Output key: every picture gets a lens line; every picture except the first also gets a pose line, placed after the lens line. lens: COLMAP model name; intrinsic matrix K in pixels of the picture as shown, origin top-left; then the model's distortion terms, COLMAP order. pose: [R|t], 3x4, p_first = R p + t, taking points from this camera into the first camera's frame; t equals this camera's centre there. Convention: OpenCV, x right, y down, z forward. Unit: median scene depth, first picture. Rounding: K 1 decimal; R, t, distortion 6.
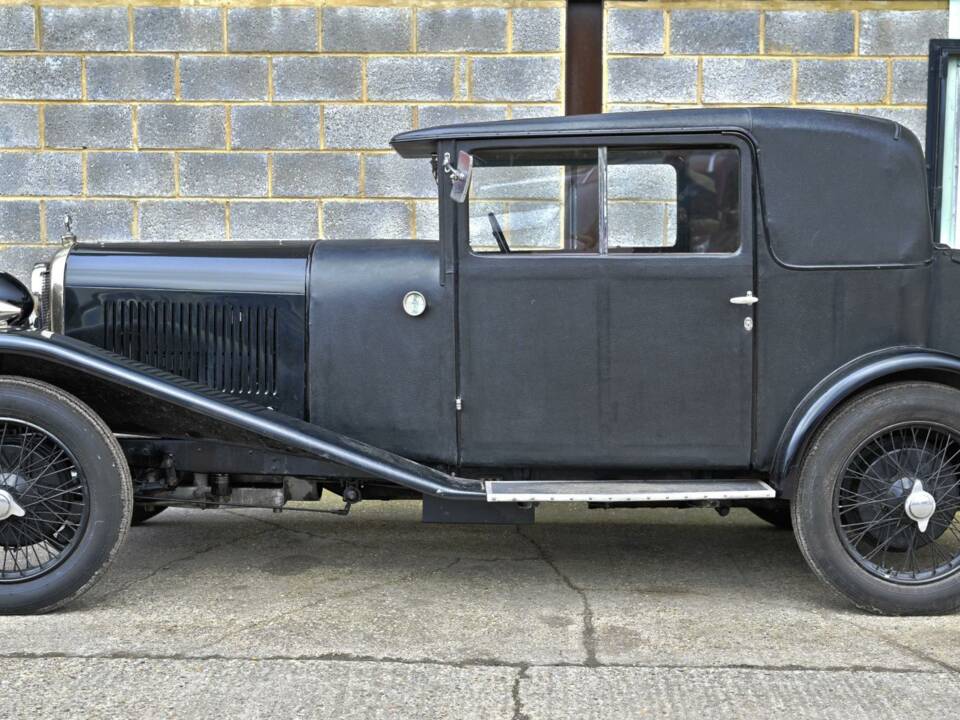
lens RADIAL K [[1482.7, 0, 513.2], [0, 1482.7, 417.4], [0, 0, 1]] dist [0.002145, -0.002866]
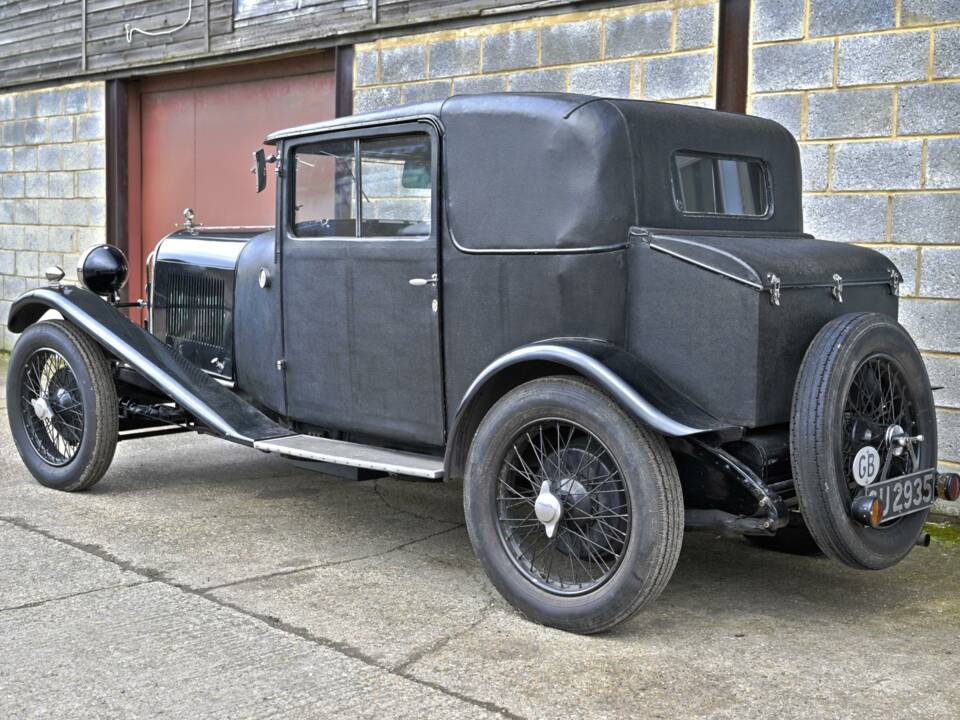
lens RADIAL K [[1351.5, 0, 455.7], [0, 1351.5, 359.8], [0, 0, 1]] dist [0.000314, 0.005641]
pose [[0.698292, 0.070414, -0.712341, 0.575932], [-0.097823, 0.995201, 0.002481, -0.020612], [0.709097, 0.067951, 0.701829, 0.248524]]
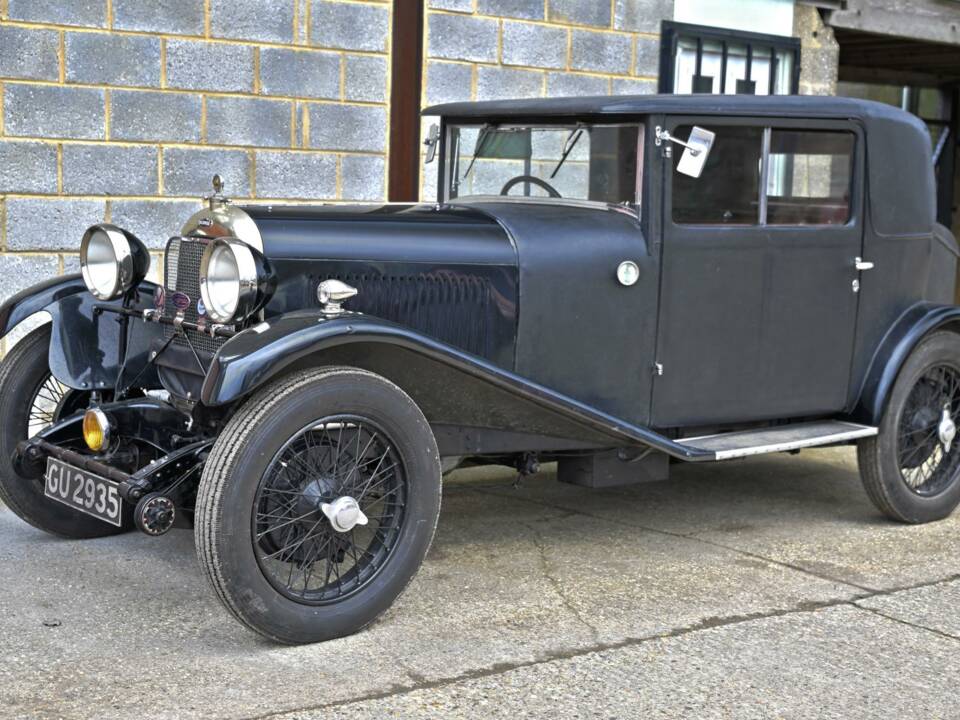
lens RADIAL K [[1552.6, 0, 451.7], [0, 1552.6, 385.2], [0, 0, 1]] dist [-0.007438, 0.062598]
pose [[0.791785, -0.061909, 0.607654, -0.572507], [0.045908, 0.998068, 0.041866, -0.035123], [-0.609072, -0.005253, 0.793098, 0.161033]]
